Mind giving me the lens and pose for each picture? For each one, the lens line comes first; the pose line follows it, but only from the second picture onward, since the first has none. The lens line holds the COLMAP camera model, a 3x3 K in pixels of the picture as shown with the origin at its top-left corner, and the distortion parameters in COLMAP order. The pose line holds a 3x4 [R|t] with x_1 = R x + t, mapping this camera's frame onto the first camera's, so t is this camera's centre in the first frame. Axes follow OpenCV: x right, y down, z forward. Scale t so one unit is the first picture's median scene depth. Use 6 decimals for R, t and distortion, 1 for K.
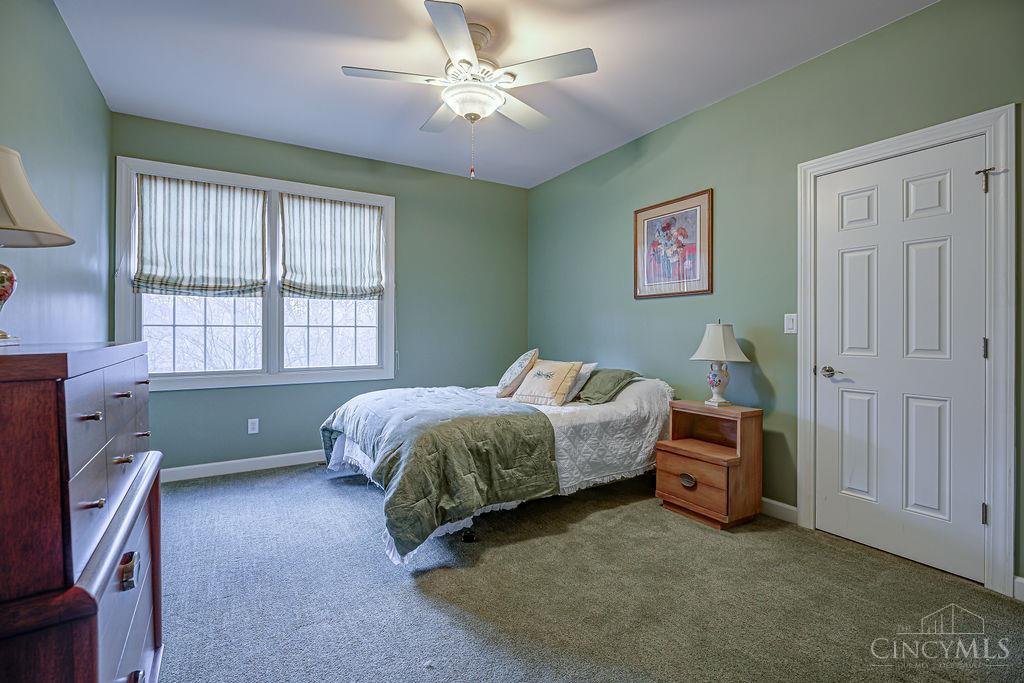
lens RADIAL K [[472.1, 0, 507.3], [0, 472.1, 345.8], [0, 0, 1]] dist [-0.000489, 0.000052]
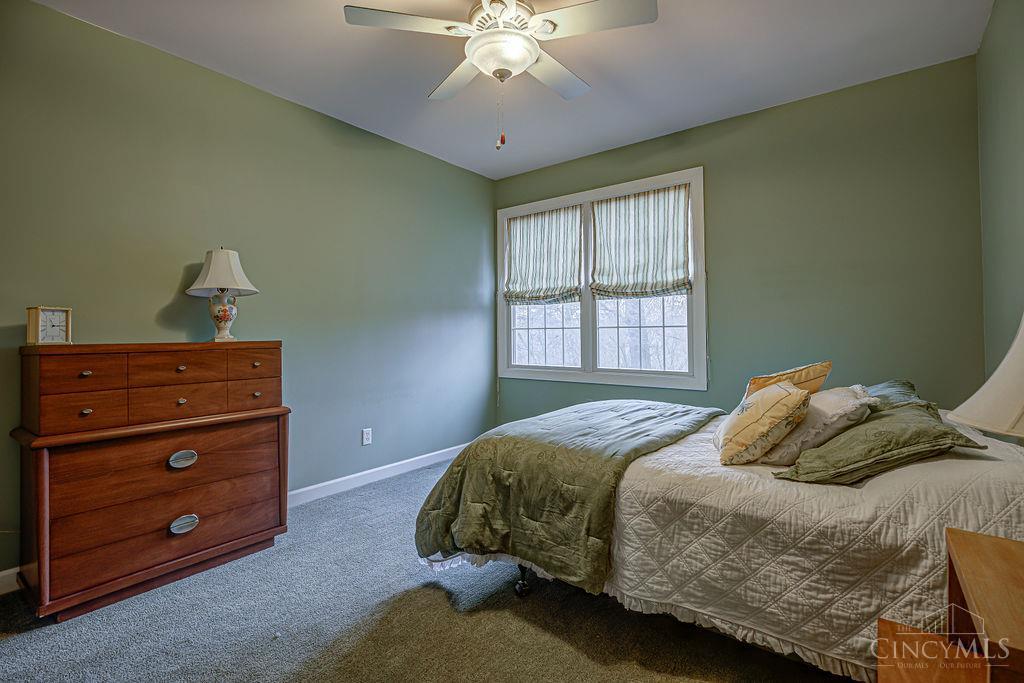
lens RADIAL K [[470.4, 0, 513.6], [0, 470.4, 335.9], [0, 0, 1]] dist [-0.000702, -0.000525]
pose [[0.370368, 0.001843, -0.928883, 0.443135], [-0.019631, 0.999790, -0.005844, -0.013992], [0.928678, 0.020400, 0.370327, 0.458336]]
